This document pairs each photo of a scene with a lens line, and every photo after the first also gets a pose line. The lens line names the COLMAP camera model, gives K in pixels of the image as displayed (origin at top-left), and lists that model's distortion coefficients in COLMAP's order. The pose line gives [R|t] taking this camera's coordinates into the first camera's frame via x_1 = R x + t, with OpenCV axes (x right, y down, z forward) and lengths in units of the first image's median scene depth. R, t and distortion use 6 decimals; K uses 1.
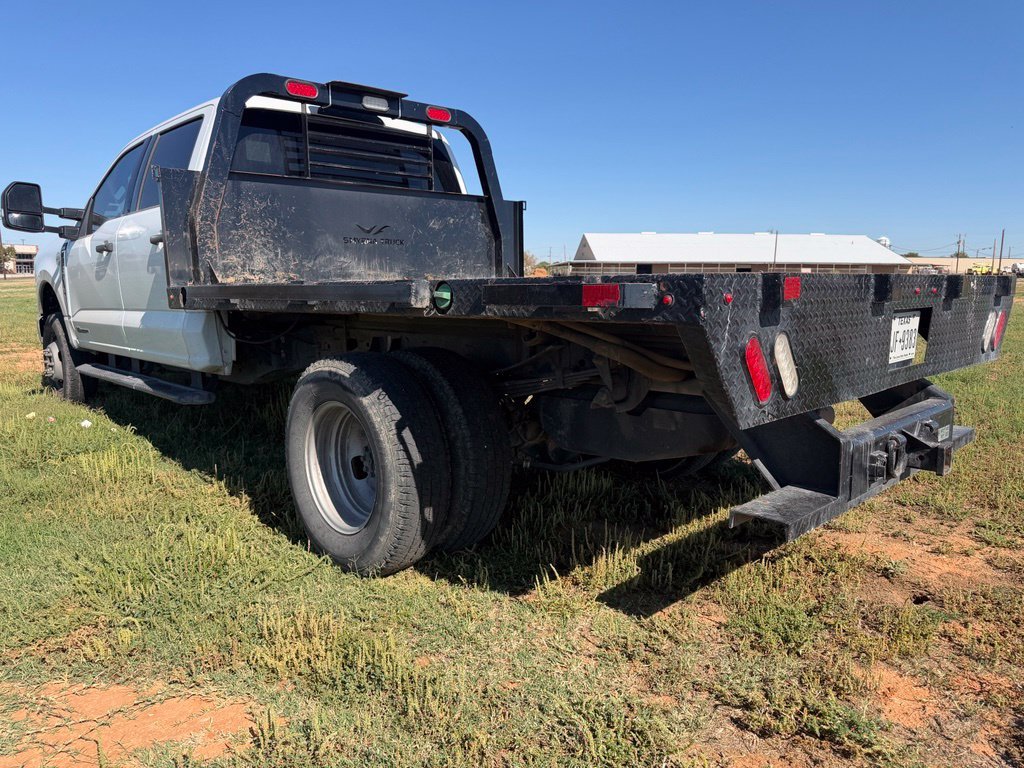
lens RADIAL K [[710.7, 0, 512.0], [0, 710.7, 384.0], [0, 0, 1]] dist [0.128141, -0.202039]
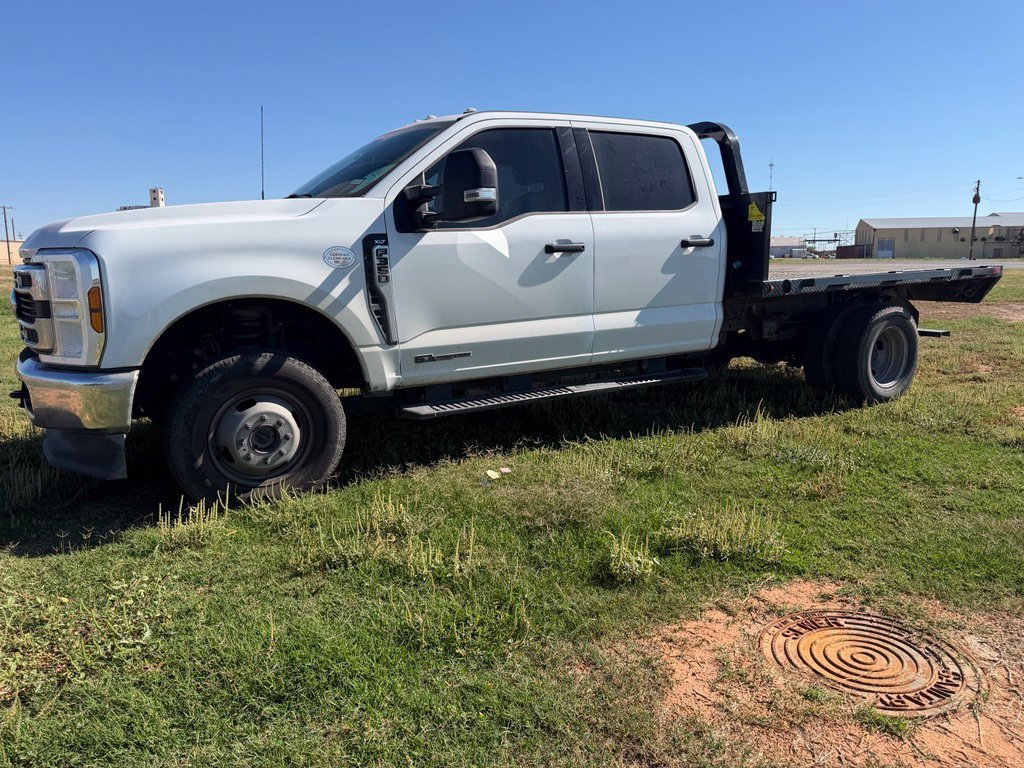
lens RADIAL K [[710.7, 0, 512.0], [0, 710.7, 384.0], [0, 0, 1]] dist [0.128141, -0.202039]
pose [[0.242638, -0.182969, 0.952706, -1.725521], [0.145860, 0.977770, 0.150635, -0.198850], [-0.959089, 0.102412, 0.263932, 1.010416]]
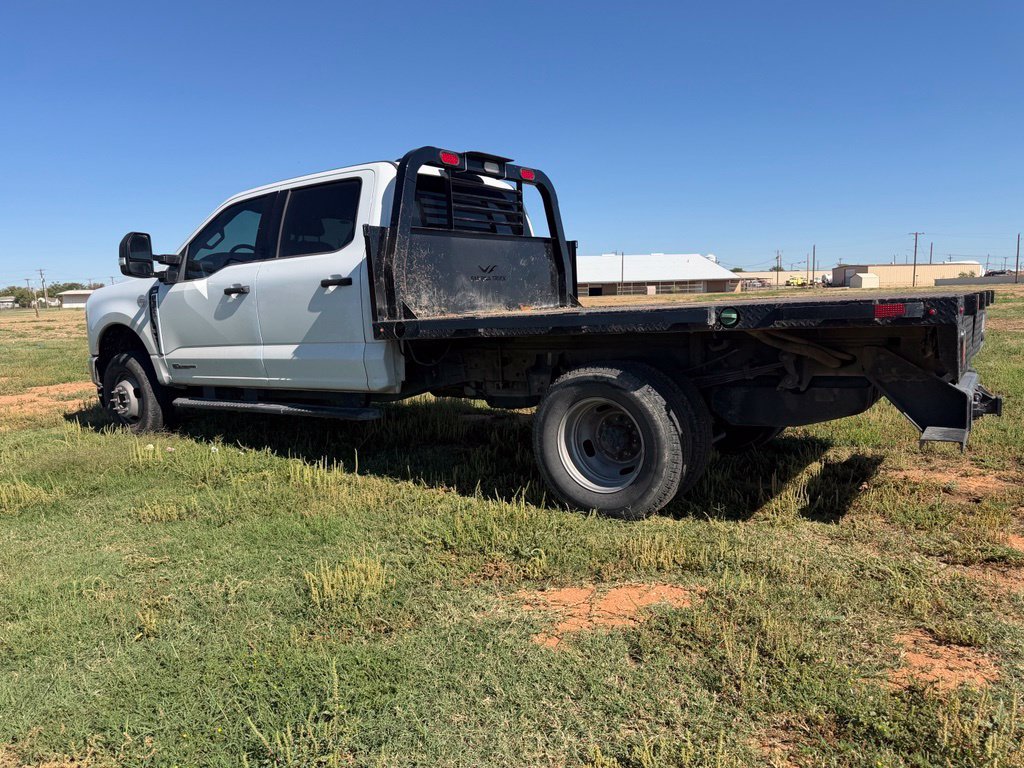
lens RADIAL K [[703.5, 0, 510.7], [0, 703.5, 394.1], [0, 0, 1]] dist [0.123303, -0.172705]
pose [[0.979690, -0.062172, 0.190638, -0.435352], [0.065323, 0.997811, -0.010281, 0.013648], [-0.189582, 0.022525, 0.981607, -0.201455]]
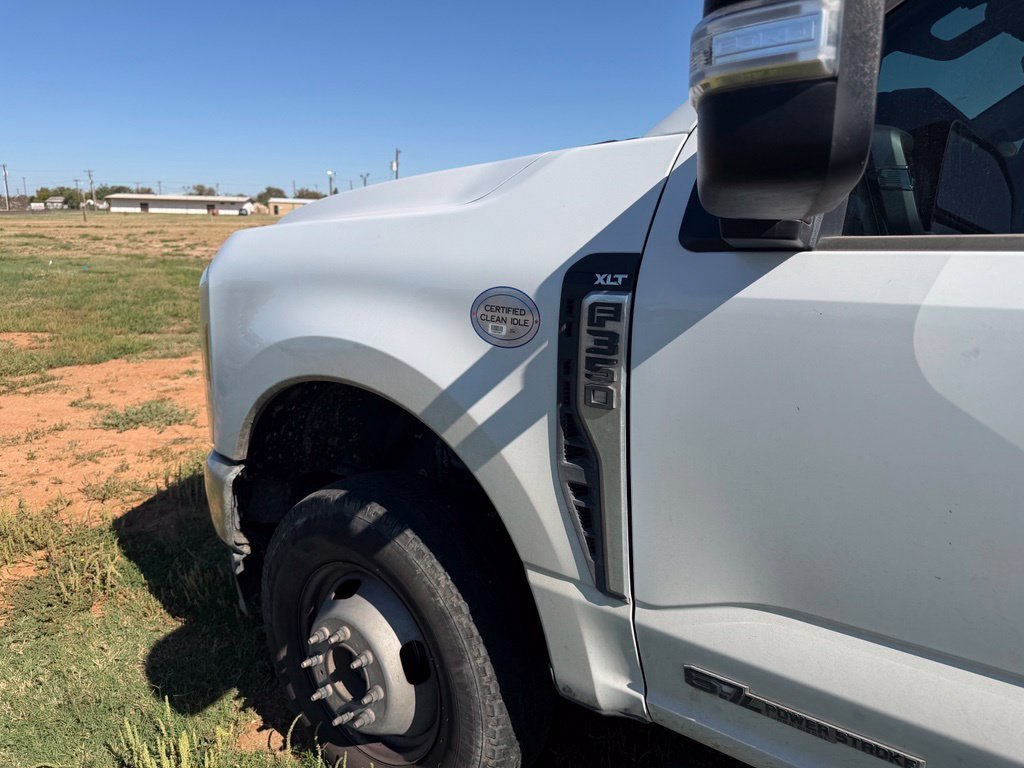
lens RADIAL K [[710.7, 0, 512.0], [0, 710.7, 384.0], [0, 0, 1]] dist [0.128141, -0.202039]
pose [[0.990389, -0.021767, 0.136589, -0.939555], [0.011367, 0.997007, 0.076465, -0.244238], [-0.137845, -0.074178, 0.987672, 1.118372]]
